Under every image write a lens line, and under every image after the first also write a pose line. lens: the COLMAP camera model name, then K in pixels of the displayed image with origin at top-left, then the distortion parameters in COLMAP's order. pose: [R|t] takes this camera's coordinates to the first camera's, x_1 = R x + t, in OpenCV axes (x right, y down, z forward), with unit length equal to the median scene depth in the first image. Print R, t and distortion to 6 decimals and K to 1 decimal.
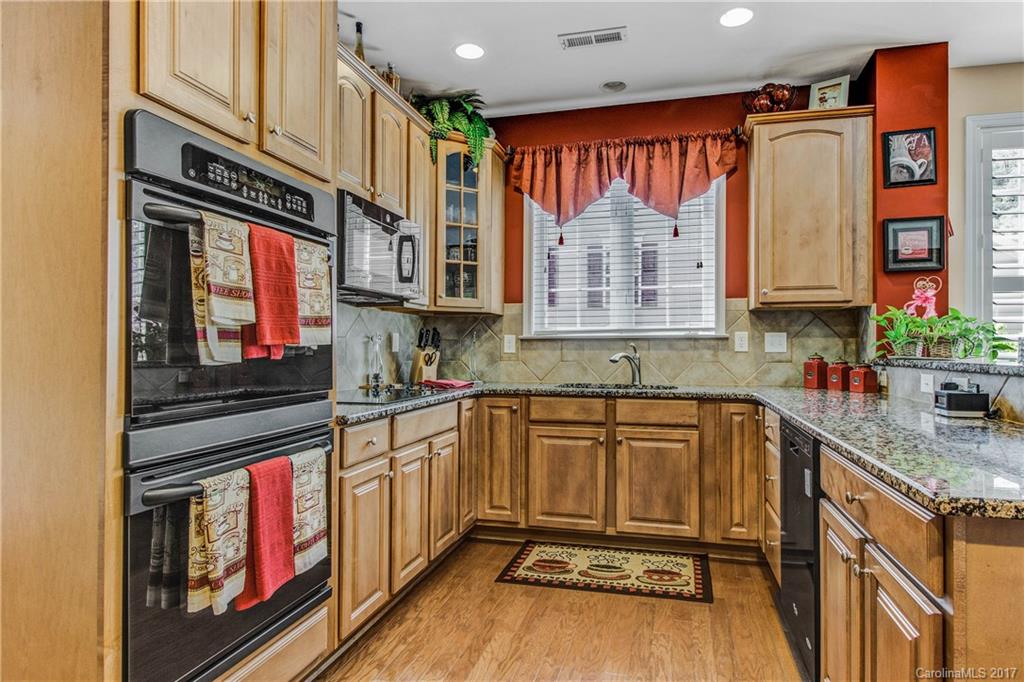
lens RADIAL K [[575.7, 0, 516.1], [0, 575.7, 339.8], [0, 0, 1]] dist [0.000340, -0.008298]
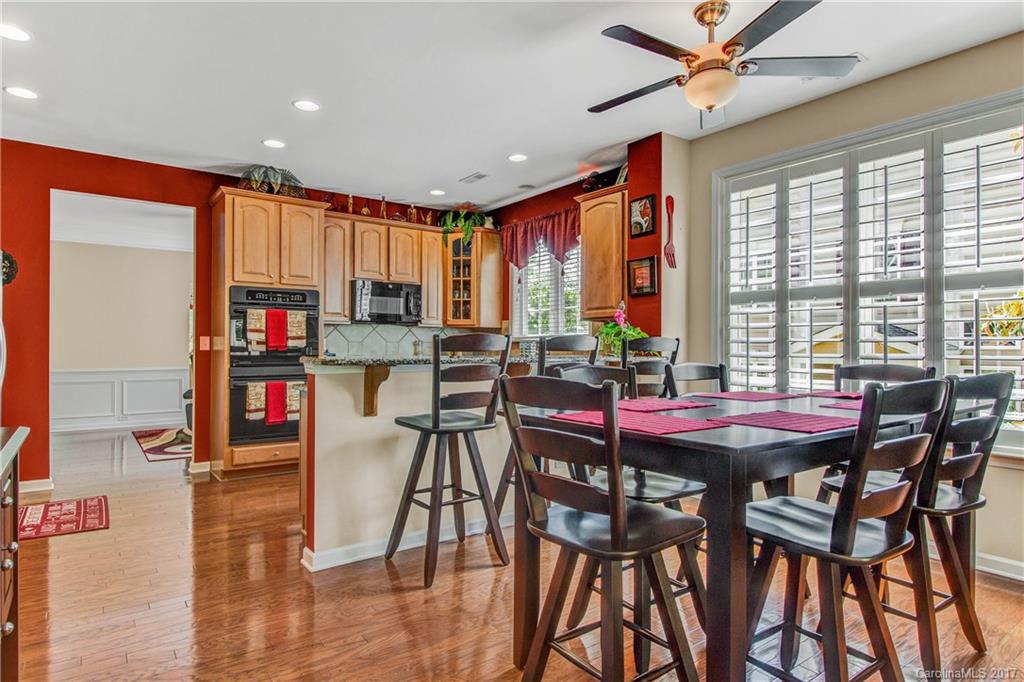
lens RADIAL K [[575.7, 0, 514.2], [0, 575.7, 344.4], [0, 0, 1]] dist [0.000340, -0.008298]
pose [[0.771761, -0.000922, -0.635912, 1.331630], [0.006850, 0.999953, 0.006864, -0.006237], [0.635875, -0.009653, 0.771731, -0.323321]]
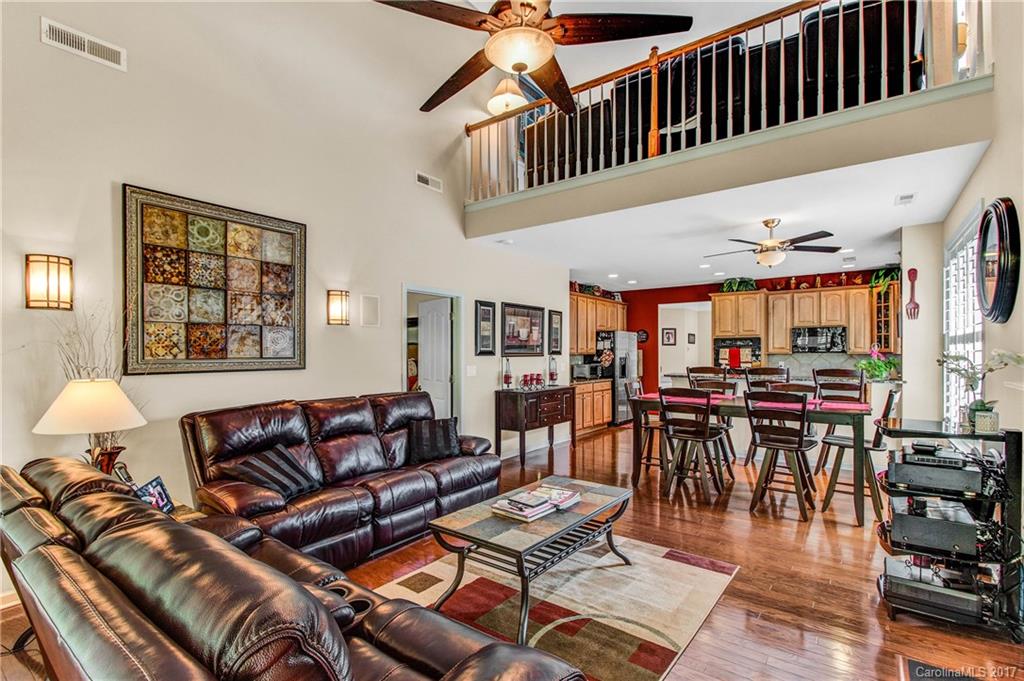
lens RADIAL K [[477.2, 0, 507.1], [0, 477.2, 347.8], [0, 0, 1]] dist [0.022400, 0.000244]
pose [[-0.389553, -0.008552, -0.920965, 2.789563], [0.012200, 0.999821, -0.014445, -0.076524], [0.920923, -0.016863, -0.389379, 0.359497]]
